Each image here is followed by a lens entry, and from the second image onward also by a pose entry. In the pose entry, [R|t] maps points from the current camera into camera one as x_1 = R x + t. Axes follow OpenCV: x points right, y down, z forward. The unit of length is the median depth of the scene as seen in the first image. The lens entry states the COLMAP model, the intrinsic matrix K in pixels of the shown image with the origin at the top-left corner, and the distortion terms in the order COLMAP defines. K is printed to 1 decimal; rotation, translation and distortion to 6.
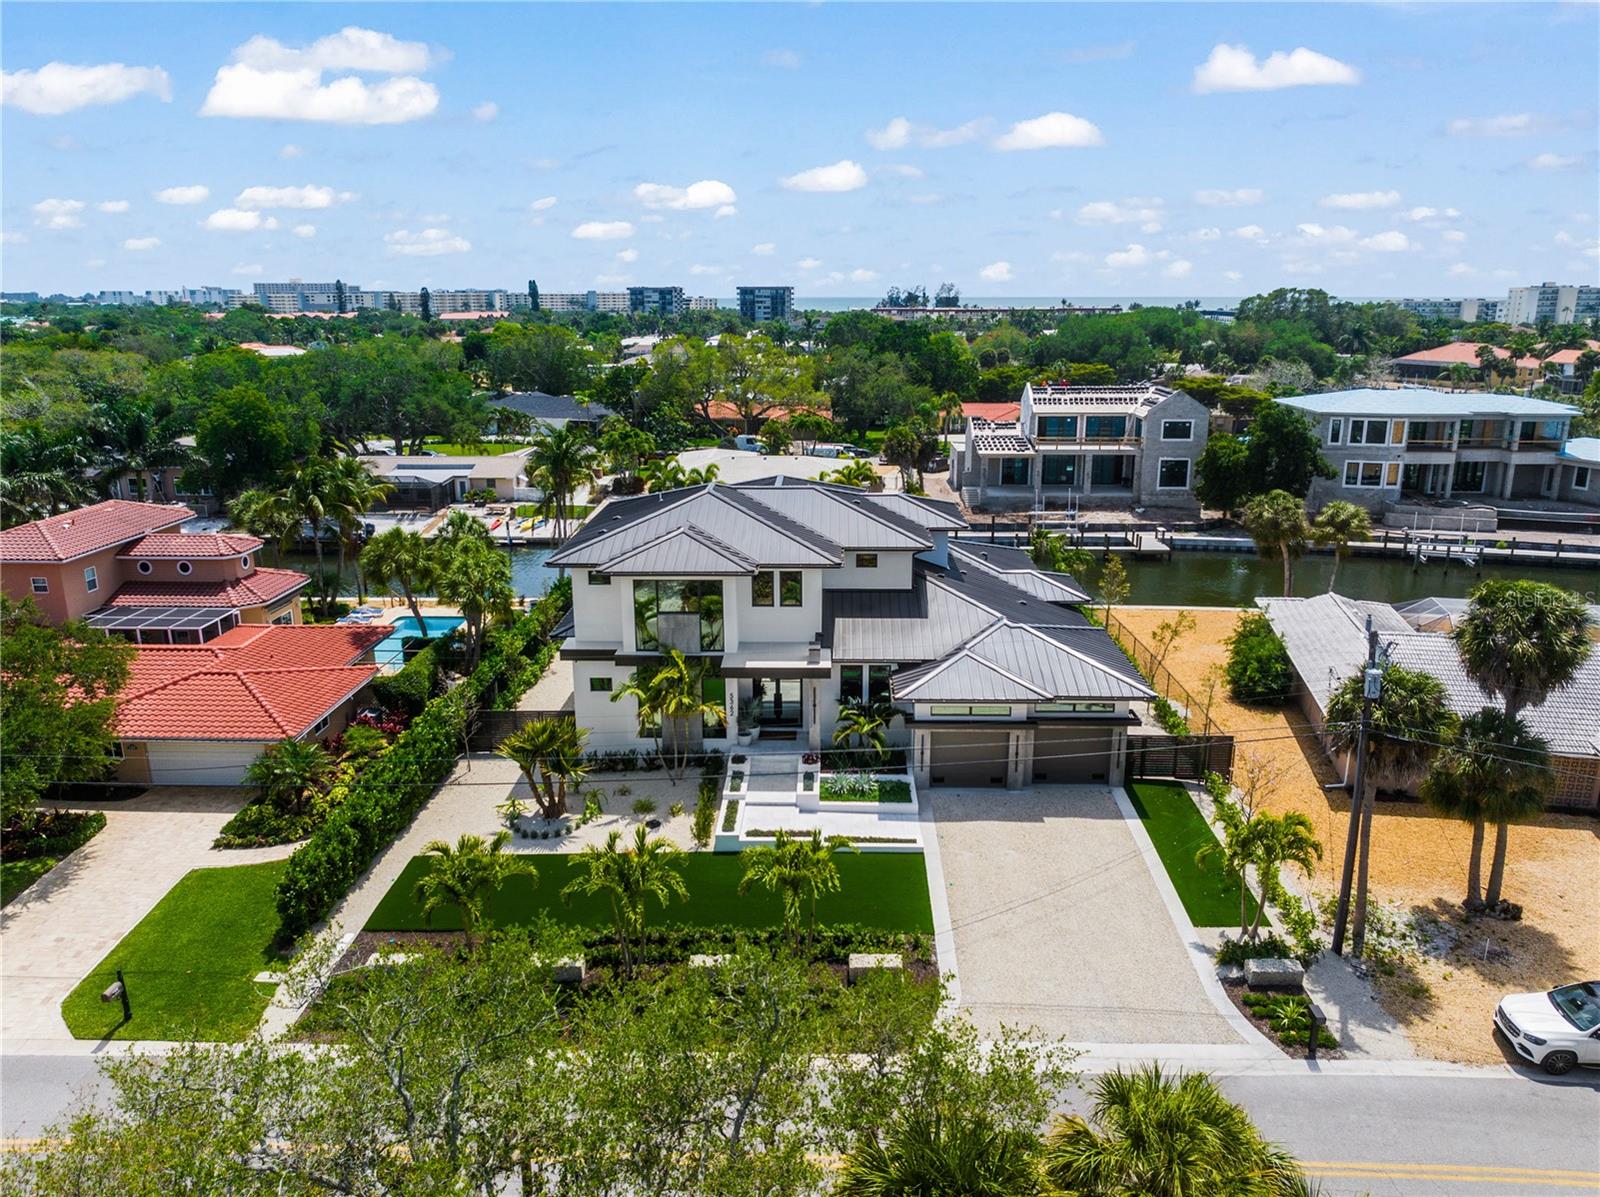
lens RADIAL K [[1116.0, 0, 797.0], [0, 1116.0, 602.8], [0, 0, 1]] dist [-0.018288, 0.015340]
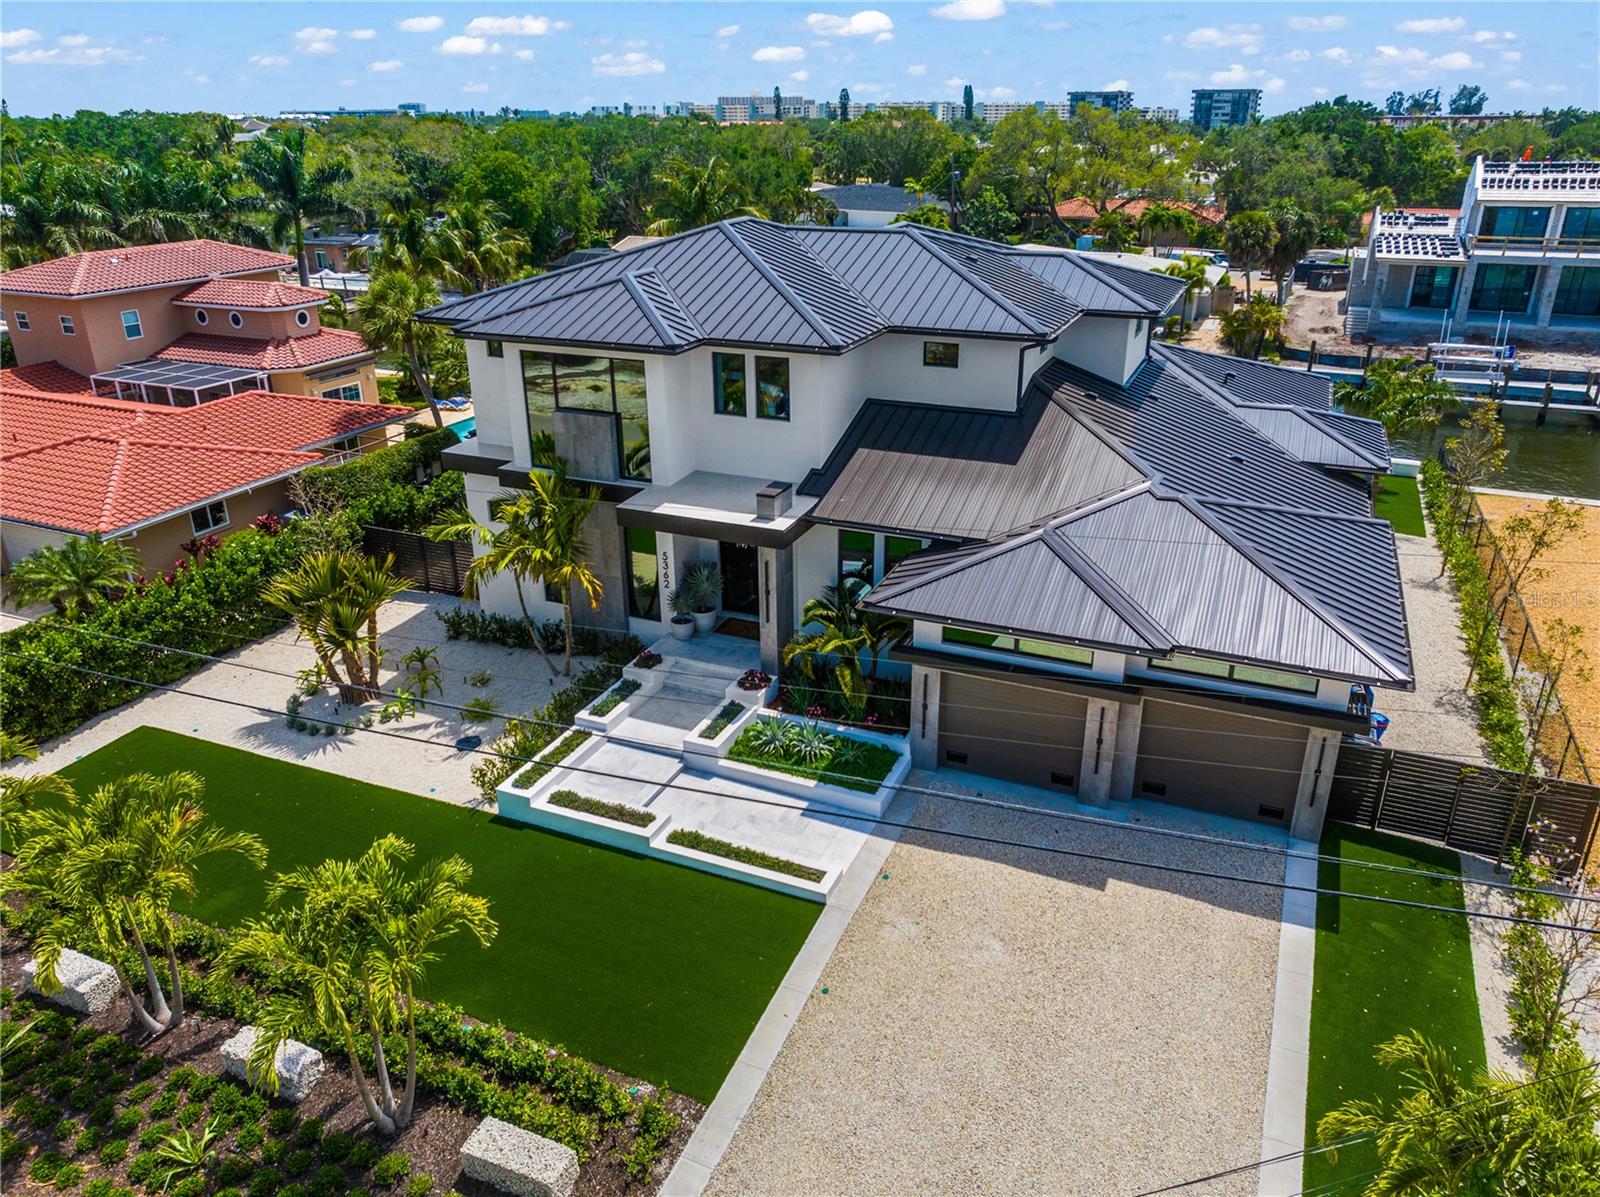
lens RADIAL K [[1116.0, 0, 801.7], [0, 1116.0, 600.1], [0, 0, 1]] dist [-0.018288, 0.015340]
pose [[0.928349, 0.146301, -0.341707, 0.224090], [-0.095962, 0.982454, 0.159926, 0.001582], [0.359109, -0.115676, 0.926099, 0.453802]]
